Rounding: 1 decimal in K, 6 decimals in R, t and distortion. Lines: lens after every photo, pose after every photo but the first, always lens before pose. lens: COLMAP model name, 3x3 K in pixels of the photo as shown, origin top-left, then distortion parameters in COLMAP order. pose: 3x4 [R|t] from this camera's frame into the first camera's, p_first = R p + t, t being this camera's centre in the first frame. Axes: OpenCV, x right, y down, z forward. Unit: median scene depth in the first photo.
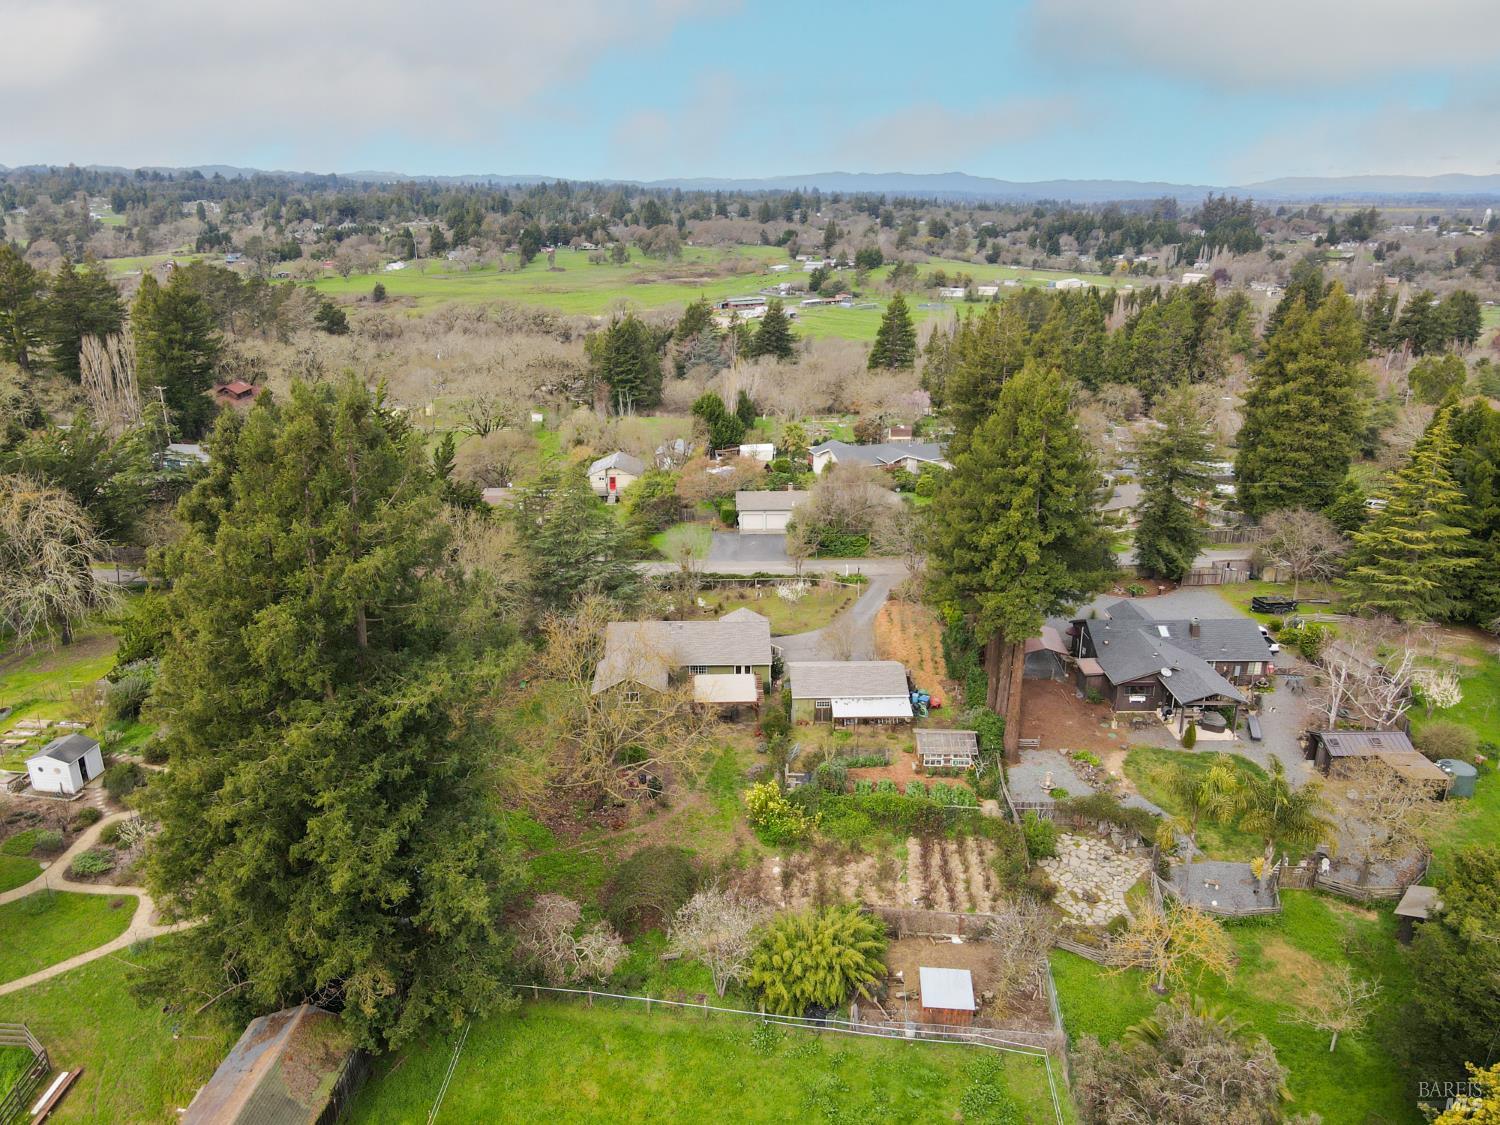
lens RADIAL K [[1098.6, 0, 747.3], [0, 1098.6, 571.4], [0, 0, 1]] dist [0.004744, 0.024432]
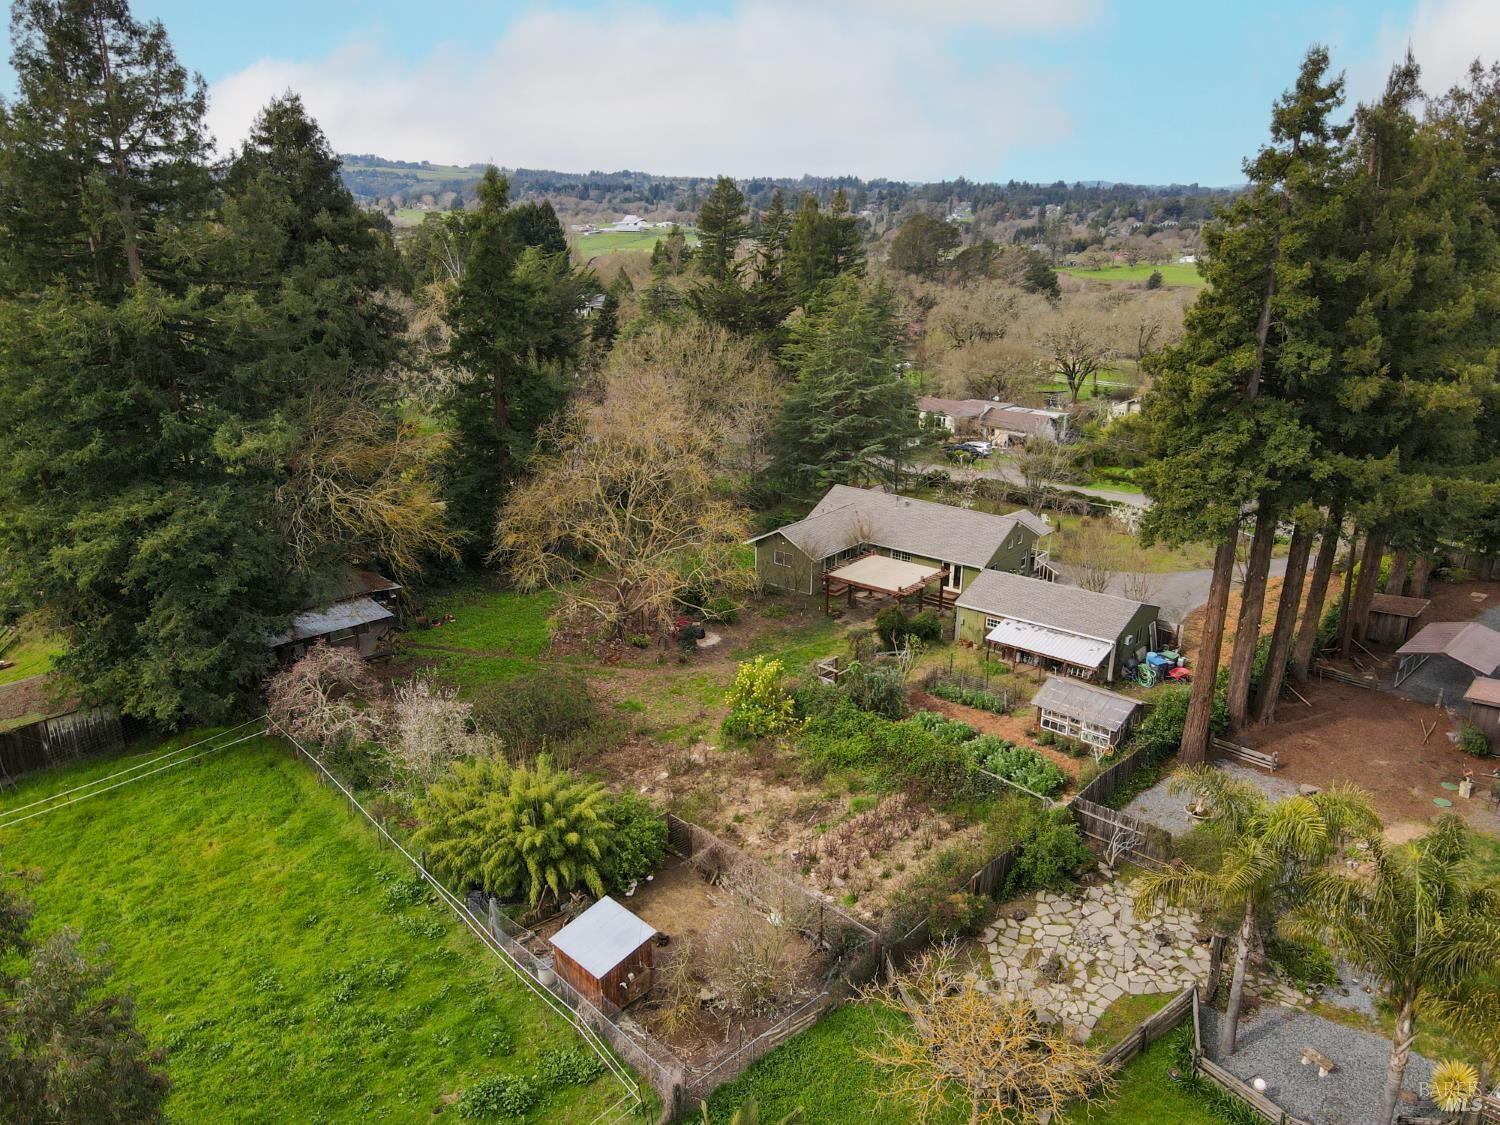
lens RADIAL K [[1098.6, 0, 747.3], [0, 1098.6, 571.4], [0, 0, 1]] dist [0.004744, 0.024432]
pose [[0.753463, 0.211382, -0.622584, 0.407576], [-0.219648, 0.973433, 0.064682, 0.083295], [0.619716, 0.088014, 0.779875, 0.379858]]
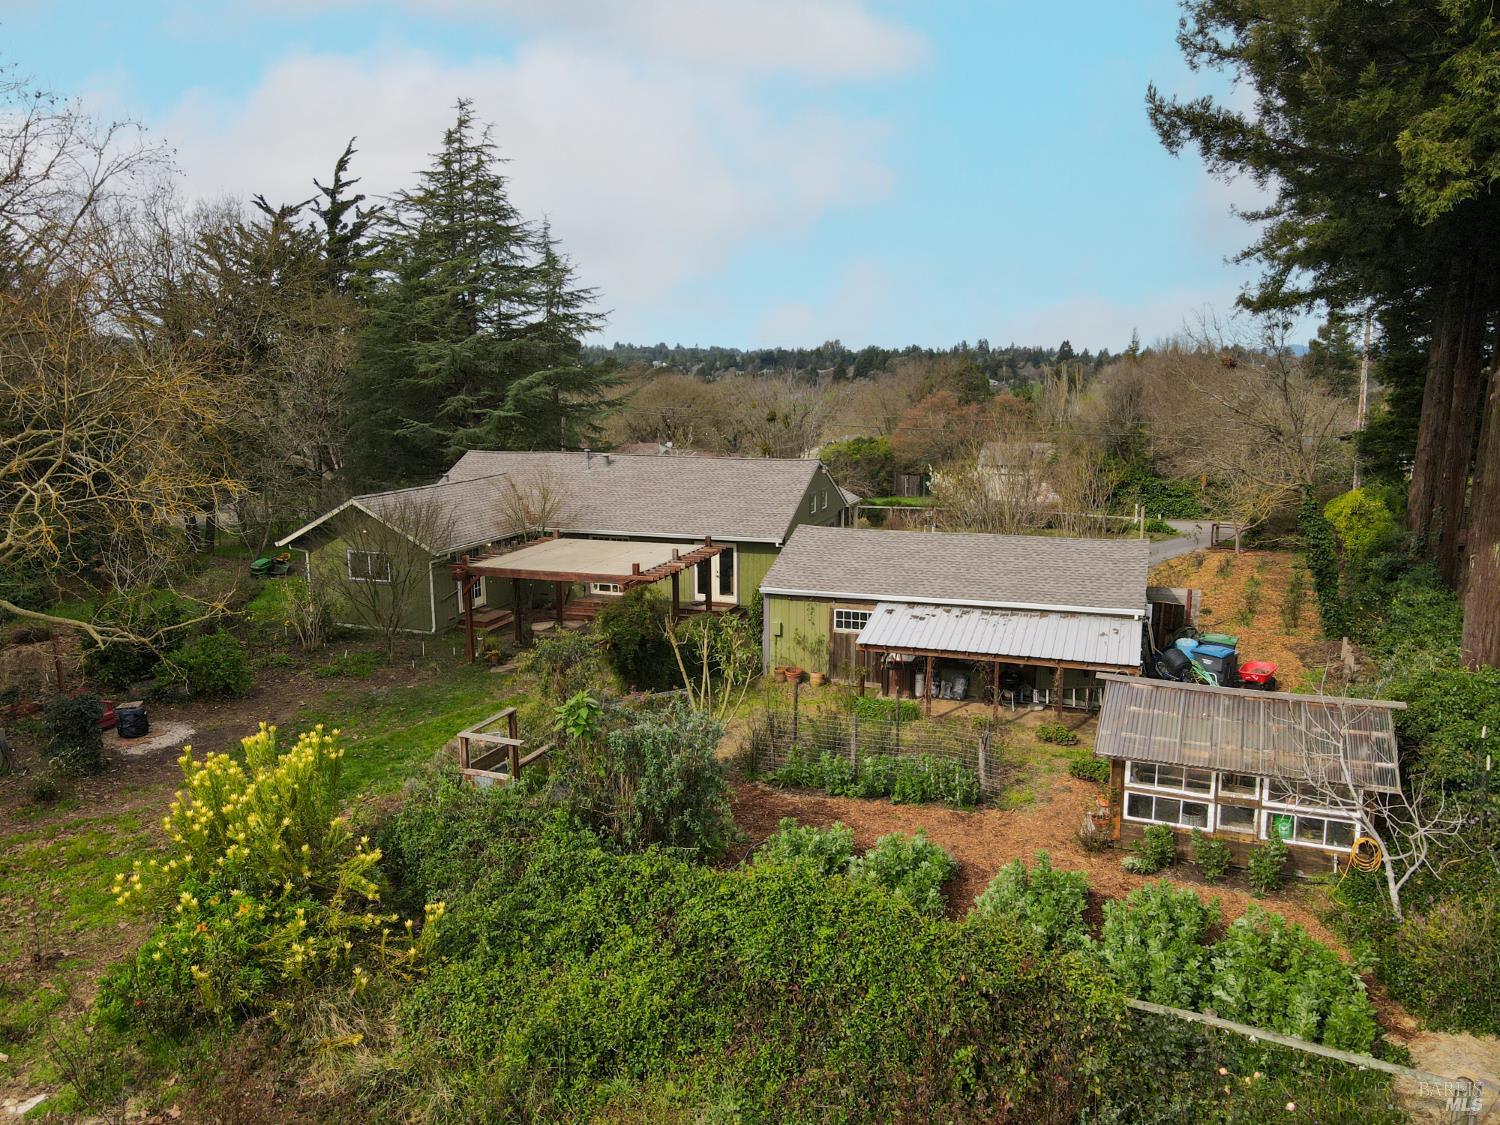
lens RADIAL K [[1098.6, 0, 747.3], [0, 1098.6, 571.4], [0, 0, 1]] dist [0.004744, 0.024432]
pose [[0.929598, 0.060523, -0.363571, 0.165873], [-0.115117, 0.984754, -0.130410, 0.162966], [0.350136, 0.163082, 0.922393, 0.747710]]
